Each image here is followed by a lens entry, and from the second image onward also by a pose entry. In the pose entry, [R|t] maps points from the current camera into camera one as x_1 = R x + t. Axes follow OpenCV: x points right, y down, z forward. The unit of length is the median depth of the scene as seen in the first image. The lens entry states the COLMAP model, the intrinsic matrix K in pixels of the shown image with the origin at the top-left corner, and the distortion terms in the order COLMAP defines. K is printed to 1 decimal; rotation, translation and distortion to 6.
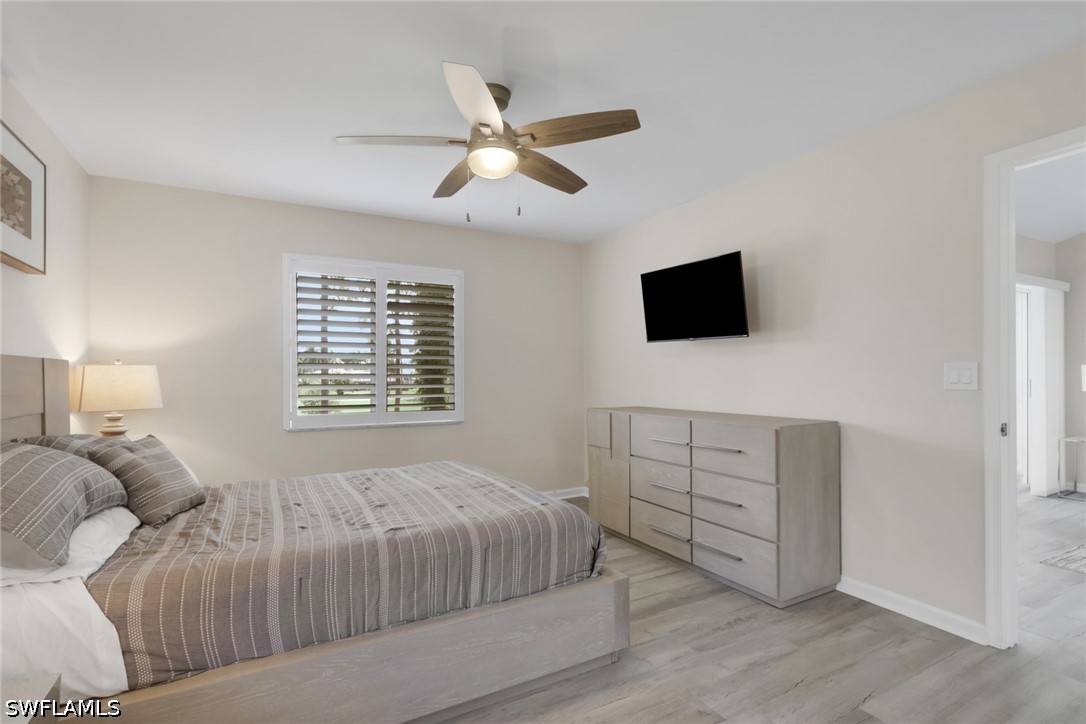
lens RADIAL K [[476.3, 0, 560.8], [0, 476.3, 377.7], [0, 0, 1]] dist [0.001080, 0.000172]
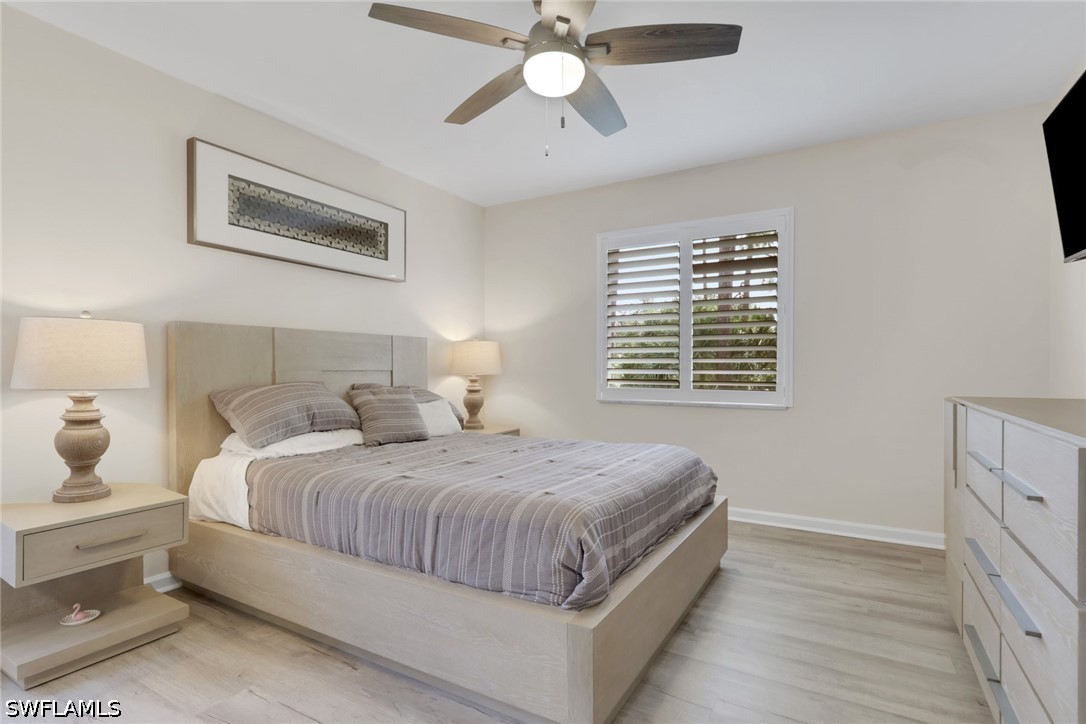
lens RADIAL K [[520.4, 0, 544.3], [0, 520.4, 370.2], [0, 0, 1]] dist [-0.000150, -0.000004]
pose [[0.537677, 0.010281, -0.843088, 0.726740], [-0.000266, 0.999928, 0.012024, 0.060850], [0.843151, -0.006241, 0.537641, 0.586578]]
